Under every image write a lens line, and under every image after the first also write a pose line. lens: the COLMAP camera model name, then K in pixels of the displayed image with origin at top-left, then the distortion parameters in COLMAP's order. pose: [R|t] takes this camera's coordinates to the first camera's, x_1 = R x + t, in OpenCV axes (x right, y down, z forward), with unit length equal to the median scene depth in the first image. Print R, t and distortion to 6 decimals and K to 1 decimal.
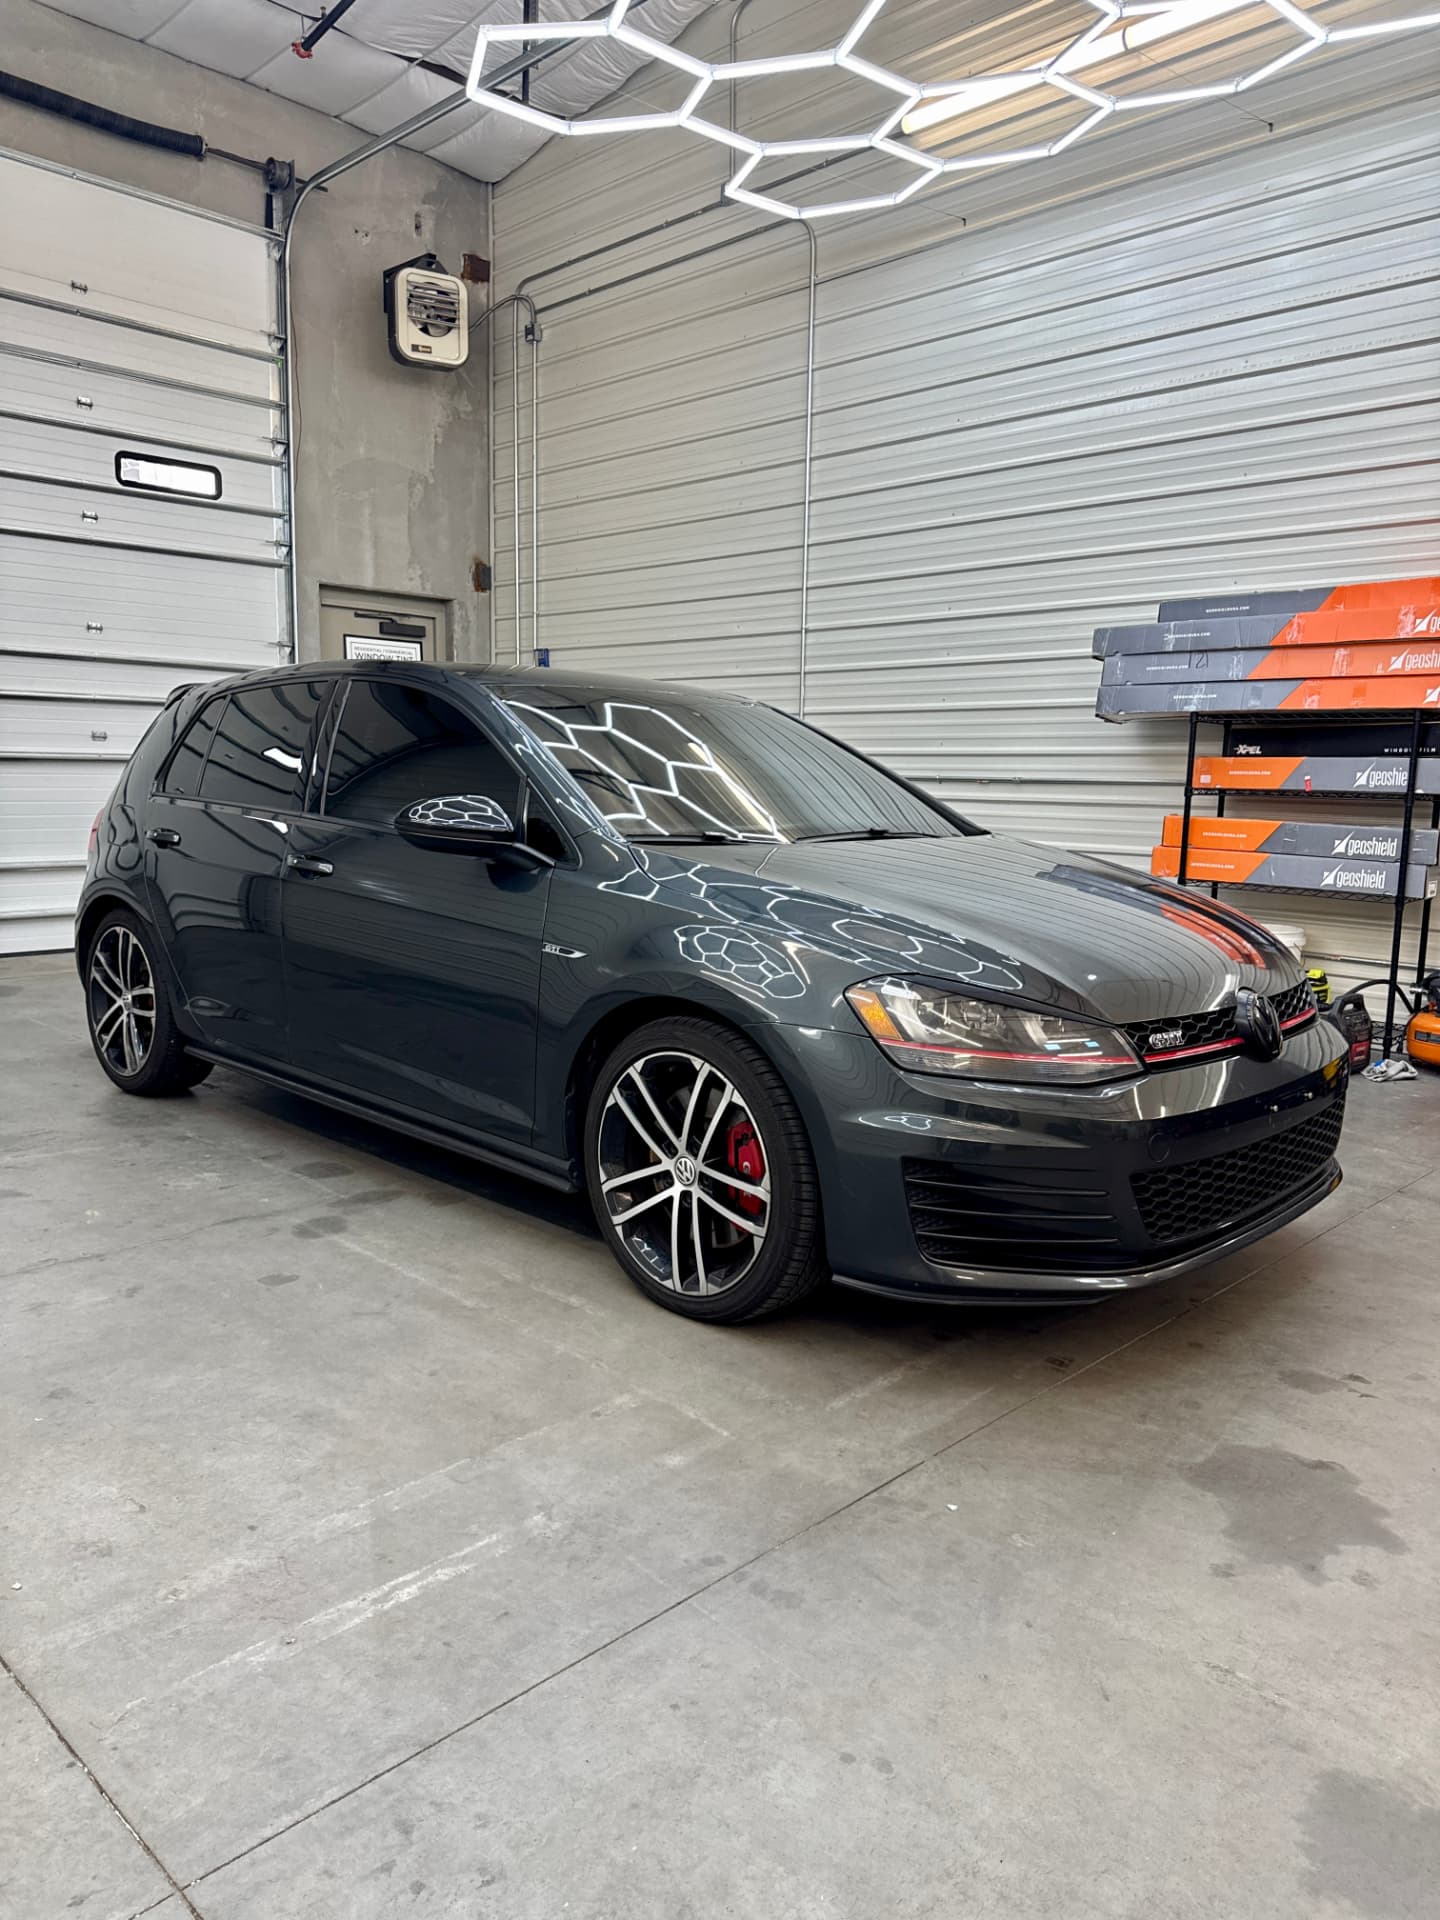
lens RADIAL K [[1374.5, 0, 724.7], [0, 1374.5, 960.2], [0, 0, 1]] dist [0.003837, -0.002300]
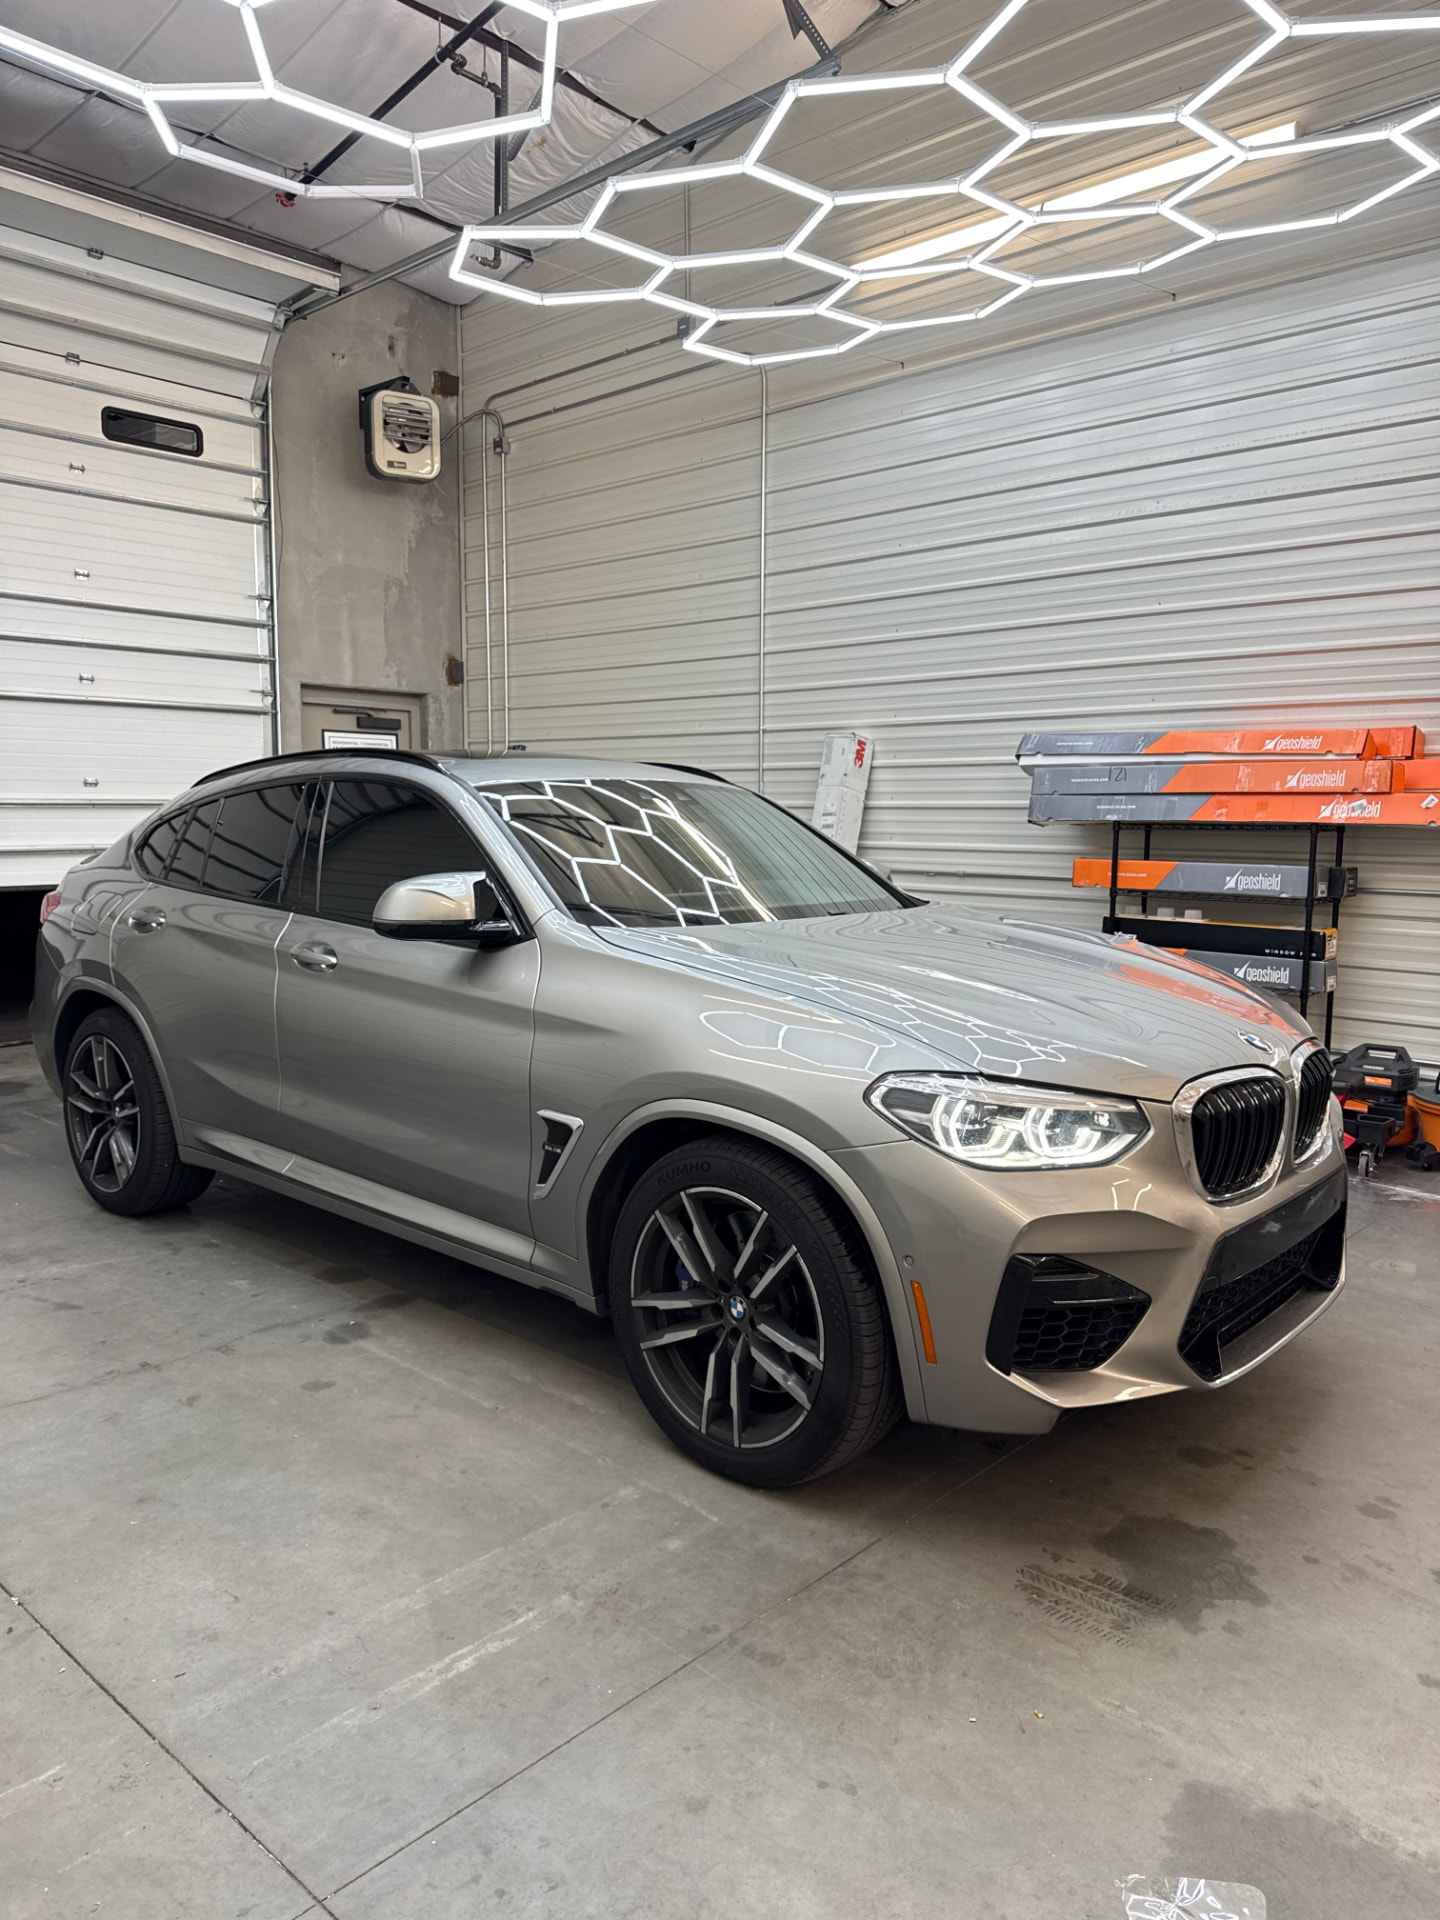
lens RADIAL K [[1367.9, 0, 727.0], [0, 1367.9, 958.3], [0, 0, 1]] dist [0.002845, 0.000174]
pose [[0.999388, -0.015805, 0.031205, -0.019886], [0.016779, 0.999372, -0.031206, -0.111165], [-0.030693, 0.031711, 0.999026, -0.216705]]
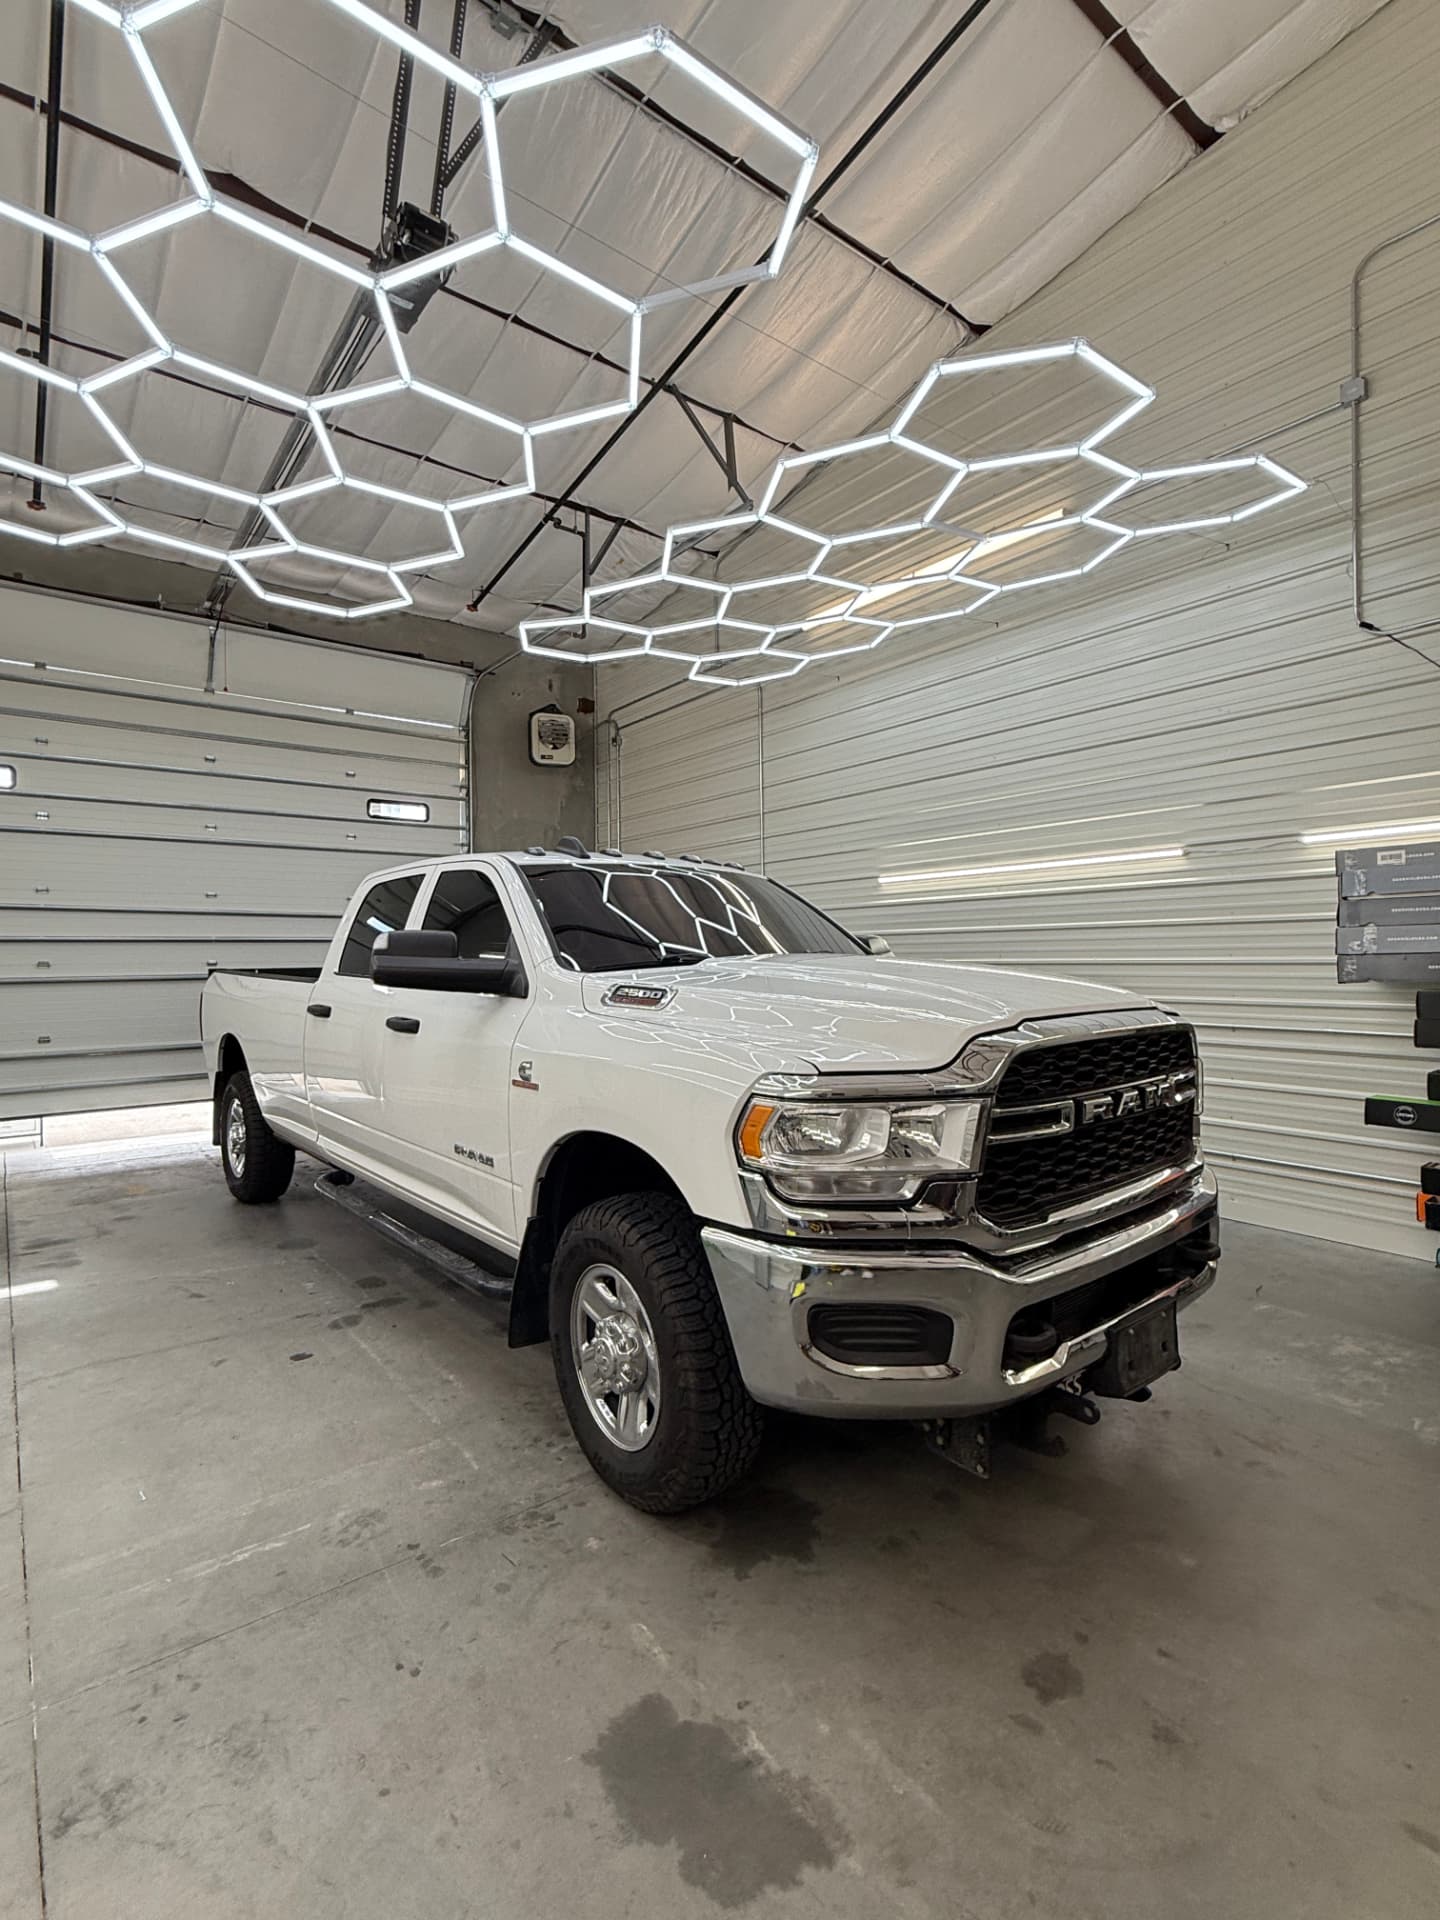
lens RADIAL K [[918.0, 0, 703.1], [0, 918.0, 958.0], [0, 0, 1]] dist [-0.000195, 0.000140]
pose [[0.990294, -0.031428, -0.135386, 0.493056], [0.011598, 0.989388, -0.144837, -0.134018], [0.138502, 0.141861, 0.980149, -0.215670]]
